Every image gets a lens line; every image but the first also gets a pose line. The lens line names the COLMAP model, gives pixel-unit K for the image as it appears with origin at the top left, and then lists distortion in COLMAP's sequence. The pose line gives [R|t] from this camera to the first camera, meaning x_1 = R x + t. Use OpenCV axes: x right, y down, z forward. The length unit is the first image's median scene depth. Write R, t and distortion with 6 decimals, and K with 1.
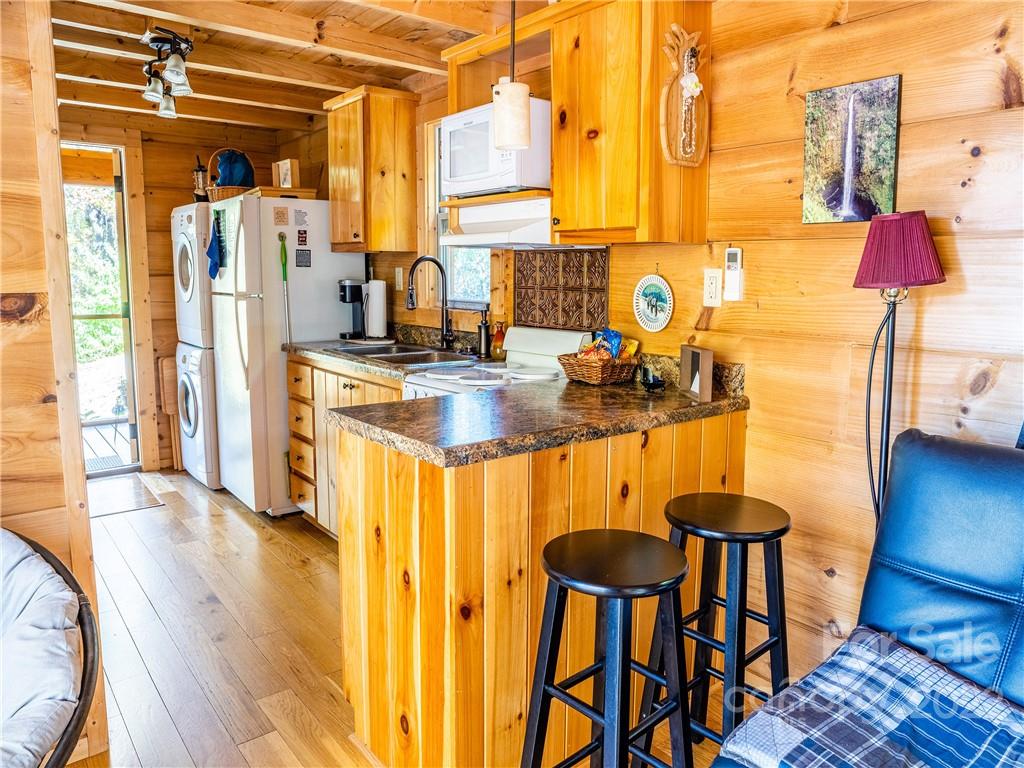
lens RADIAL K [[719.1, 0, 512.3], [0, 719.1, 382.7], [0, 0, 1]] dist [0.000830, 0.001150]
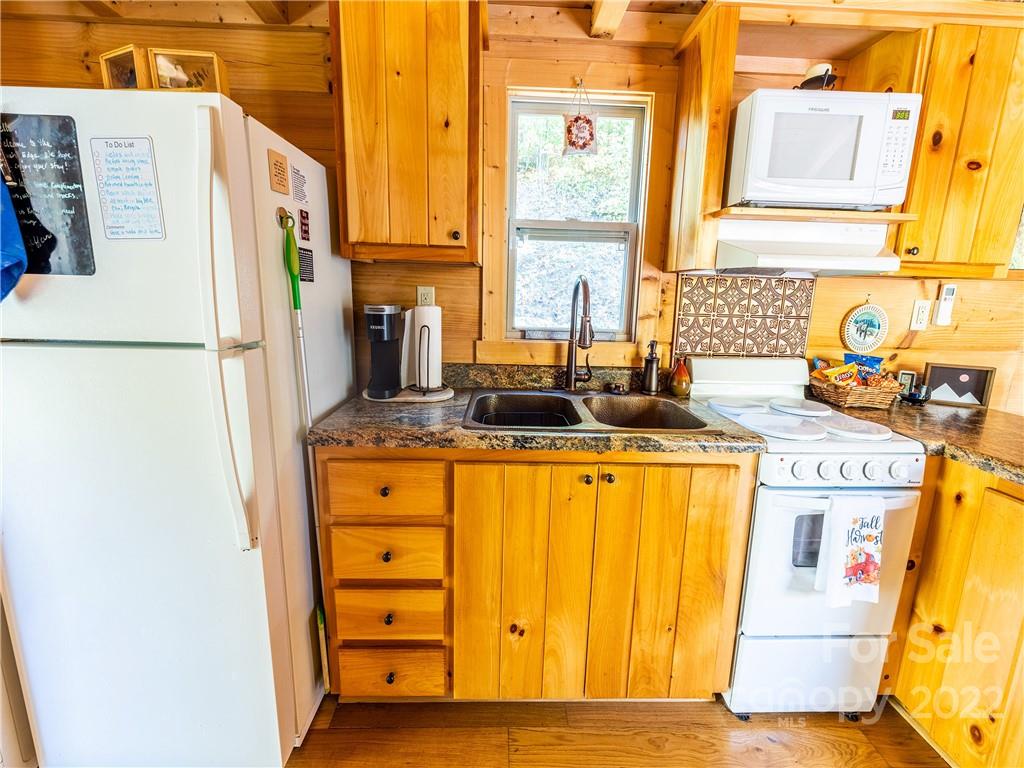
lens RADIAL K [[417.9, 0, 512.4], [0, 417.9, 373.3], [0, 0, 1]] dist [0.010315, -0.000167]
pose [[0.589967, -0.141031, 0.795015, -0.604754], [0.101525, 0.989770, 0.100240, -0.143114], [-0.801019, 0.021575, 0.598250, 0.909903]]
